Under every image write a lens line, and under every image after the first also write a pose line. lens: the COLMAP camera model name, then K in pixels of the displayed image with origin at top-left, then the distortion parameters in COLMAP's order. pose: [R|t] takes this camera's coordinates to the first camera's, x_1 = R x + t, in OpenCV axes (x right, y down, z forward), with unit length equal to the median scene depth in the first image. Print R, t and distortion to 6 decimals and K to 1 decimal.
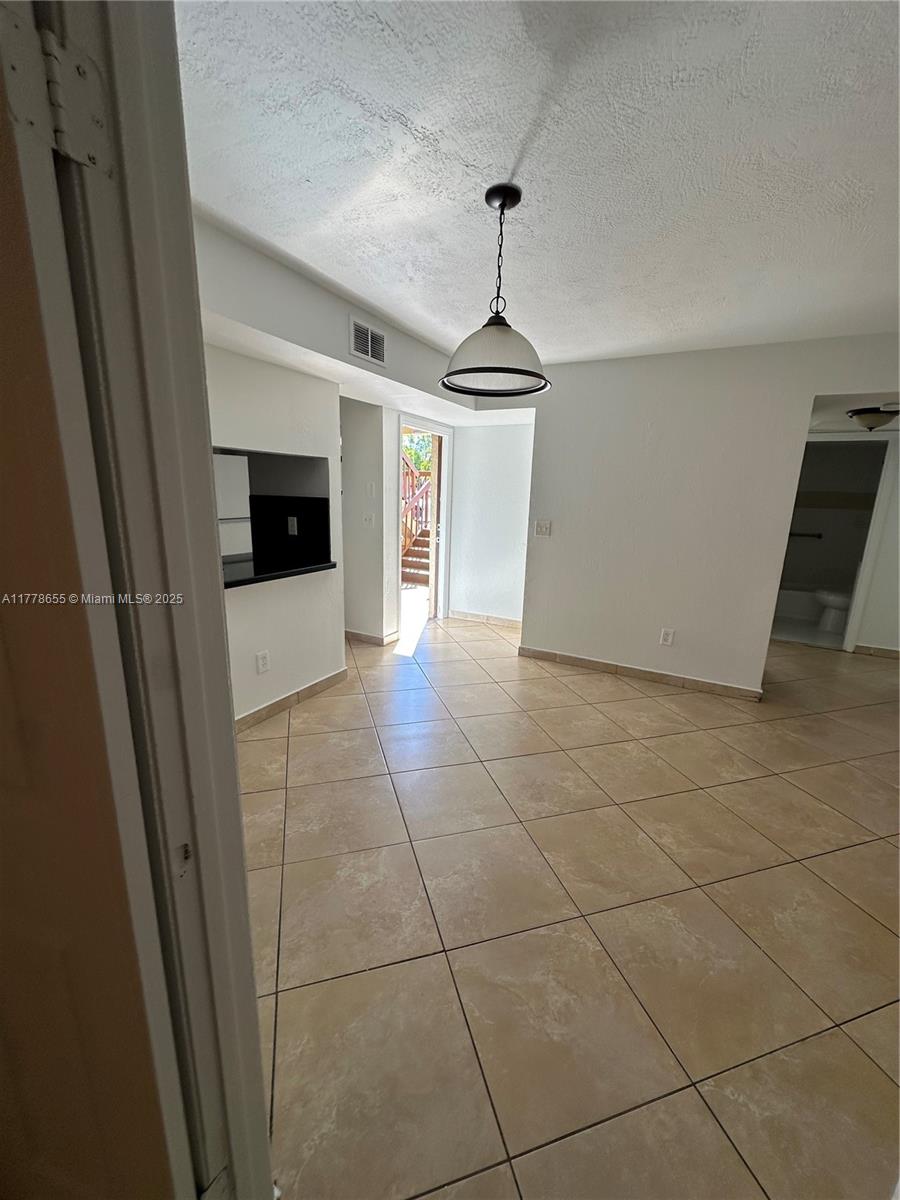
lens RADIAL K [[478.6, 0, 450.0], [0, 478.6, 600.0], [0, 0, 1]] dist [-0.000924, 0.000103]
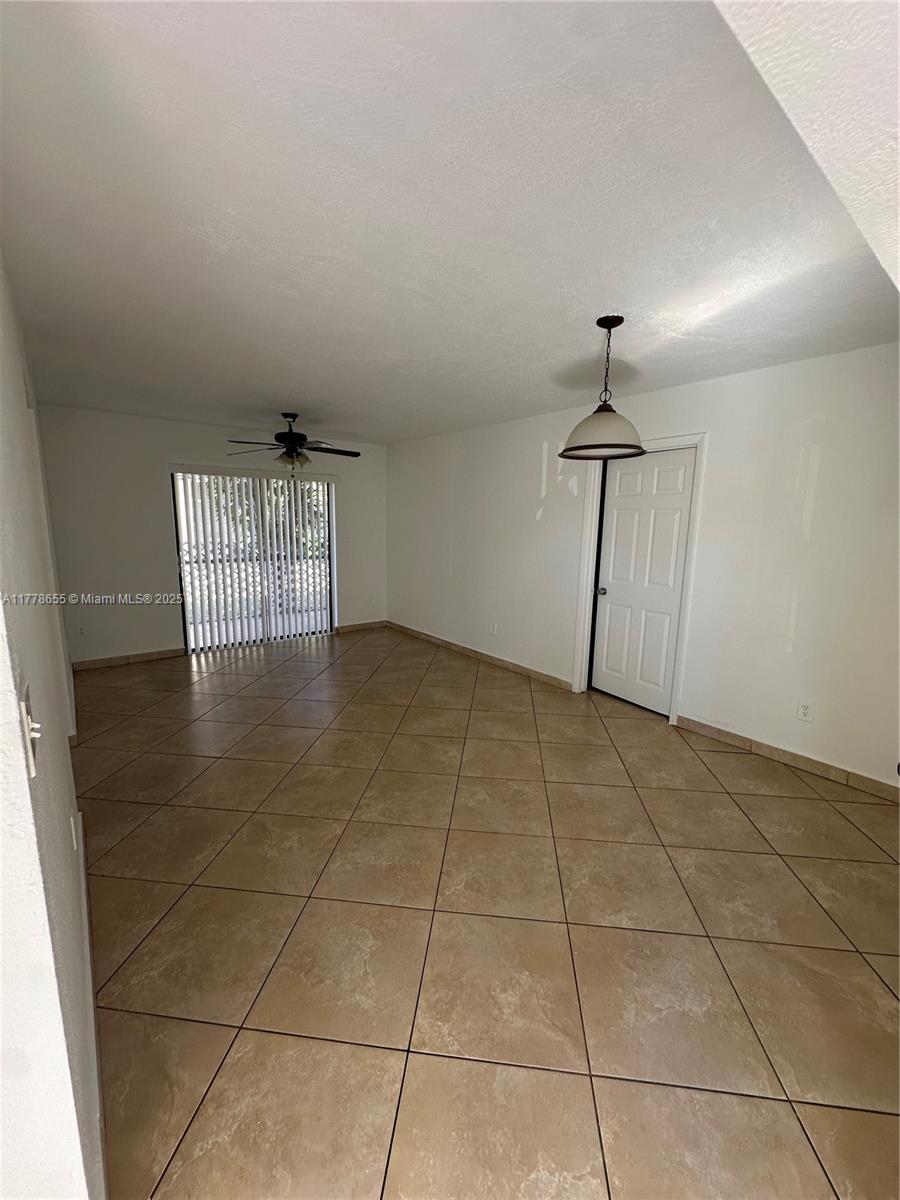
lens RADIAL K [[478.6, 0, 450.0], [0, 478.6, 600.0], [0, 0, 1]] dist [-0.000924, 0.000103]
pose [[-0.916524, -0.107695, 0.385210, -0.061215], [0.049205, 0.925398, 0.375790, -0.479454], [-0.396943, 0.363375, -0.842850, 1.964121]]
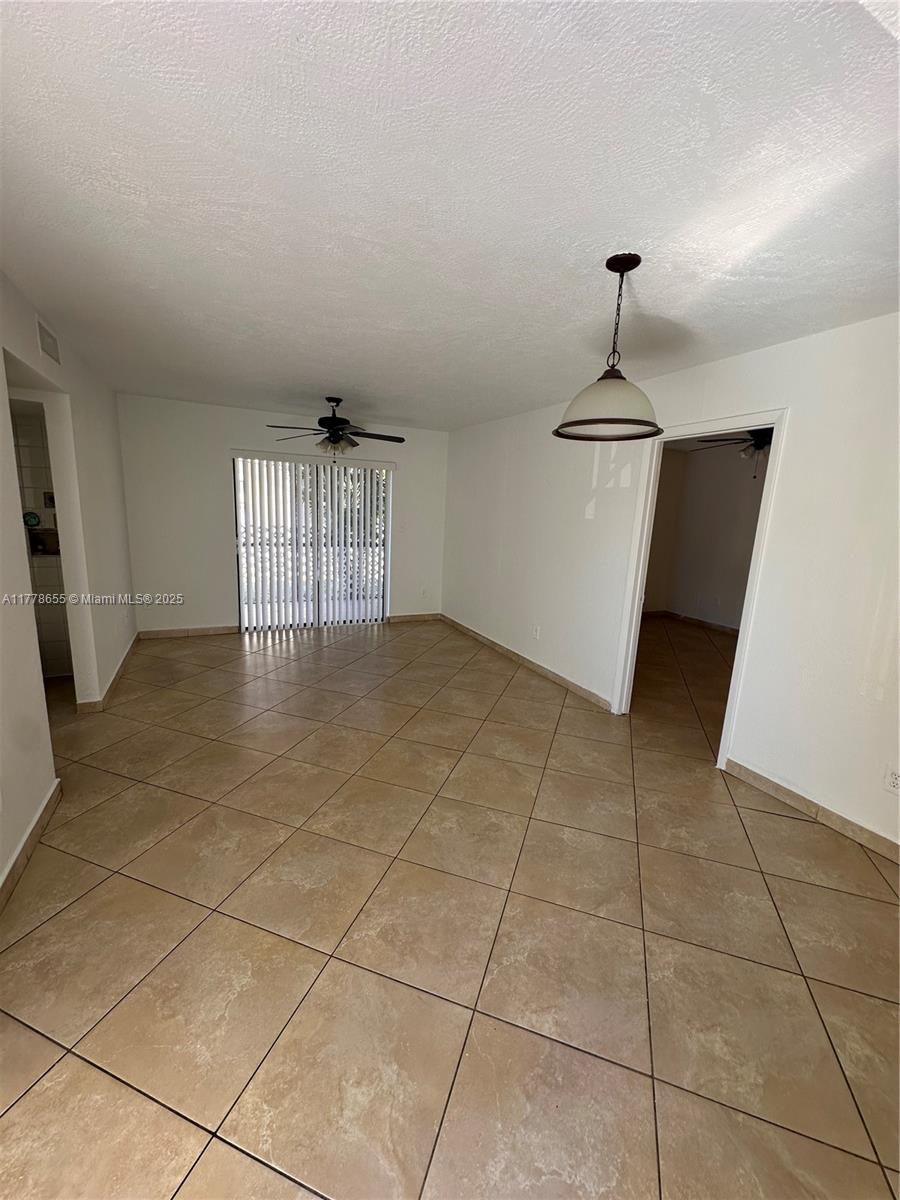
lens RADIAL K [[478.6, 0, 450.0], [0, 478.6, 600.0], [0, 0, 1]] dist [-0.000924, 0.000103]
pose [[-0.805689, -0.174435, 0.566073, -0.237689], [0.067062, 0.922650, 0.379763, -0.430302], [-0.588531, 0.343933, -0.731670, 1.706413]]
